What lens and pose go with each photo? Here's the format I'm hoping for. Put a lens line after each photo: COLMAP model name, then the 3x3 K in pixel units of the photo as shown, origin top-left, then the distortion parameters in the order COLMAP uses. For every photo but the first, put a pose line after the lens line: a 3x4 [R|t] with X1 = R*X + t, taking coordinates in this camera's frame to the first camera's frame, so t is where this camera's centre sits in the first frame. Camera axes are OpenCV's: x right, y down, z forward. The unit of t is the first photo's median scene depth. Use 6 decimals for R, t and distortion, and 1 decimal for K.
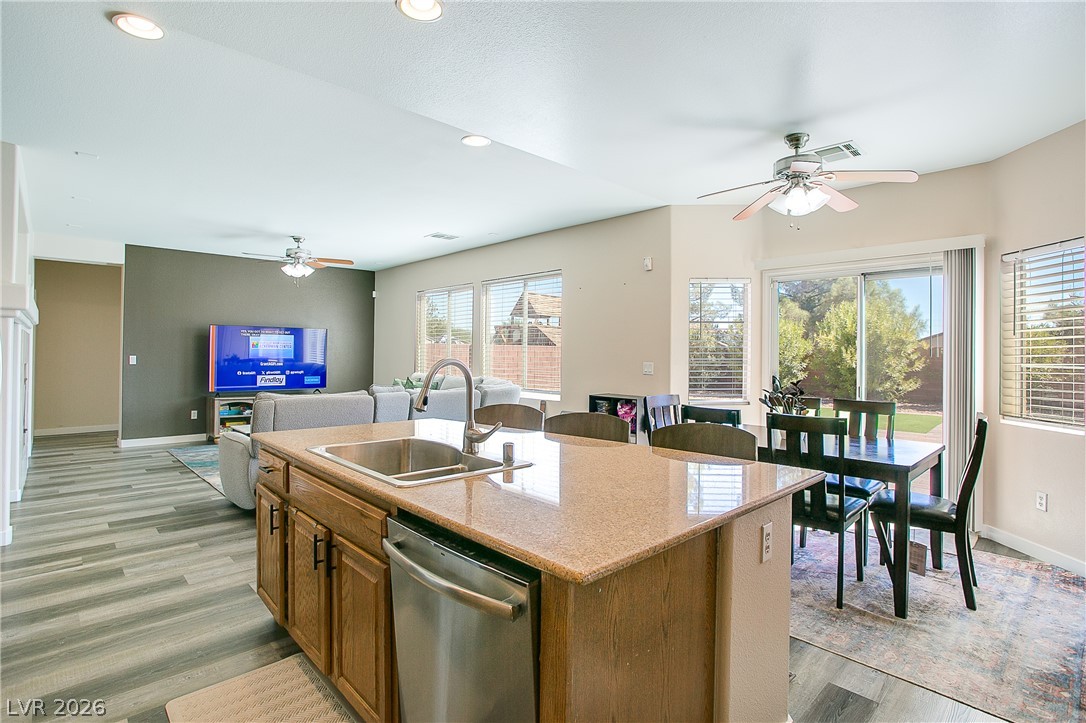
lens RADIAL K [[534.7, 0, 544.2], [0, 534.7, 338.0], [0, 0, 1]] dist [-0.013087, 0.001037]
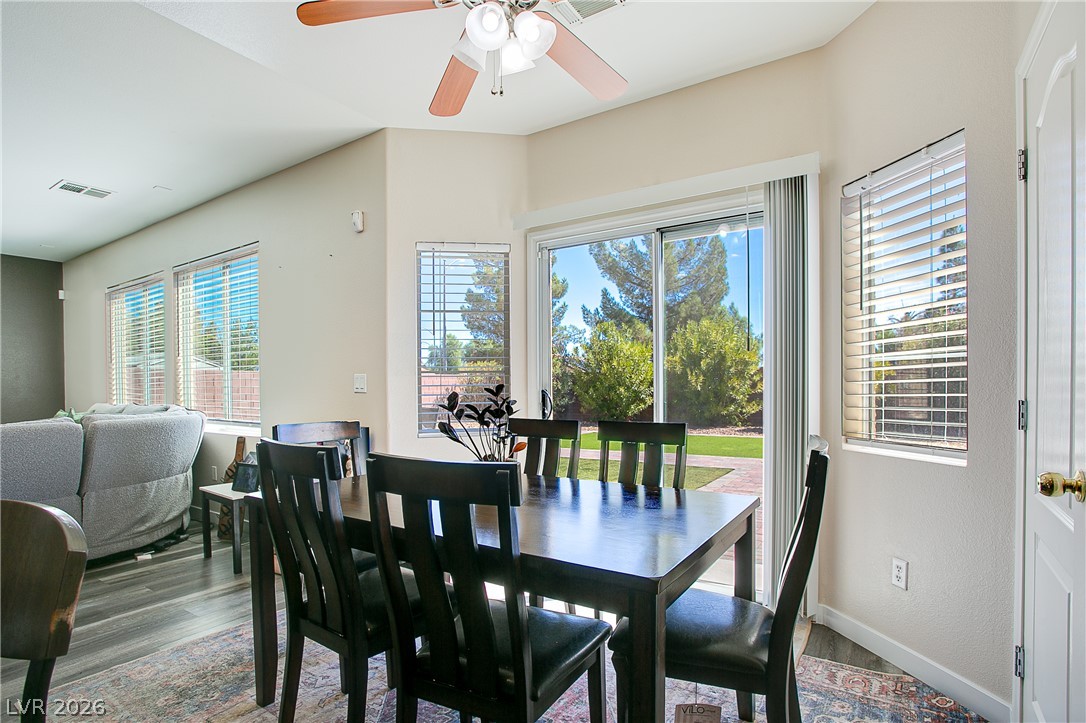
lens RADIAL K [[552.6, 0, 527.7], [0, 552.6, 381.1], [0, 0, 1]] dist [-0.045274, -0.000034]
pose [[0.979561, -0.017778, 0.200363, 0.351977], [0.013948, 0.999692, 0.020510, 0.057839], [-0.200666, -0.017296, 0.979507, 0.426349]]
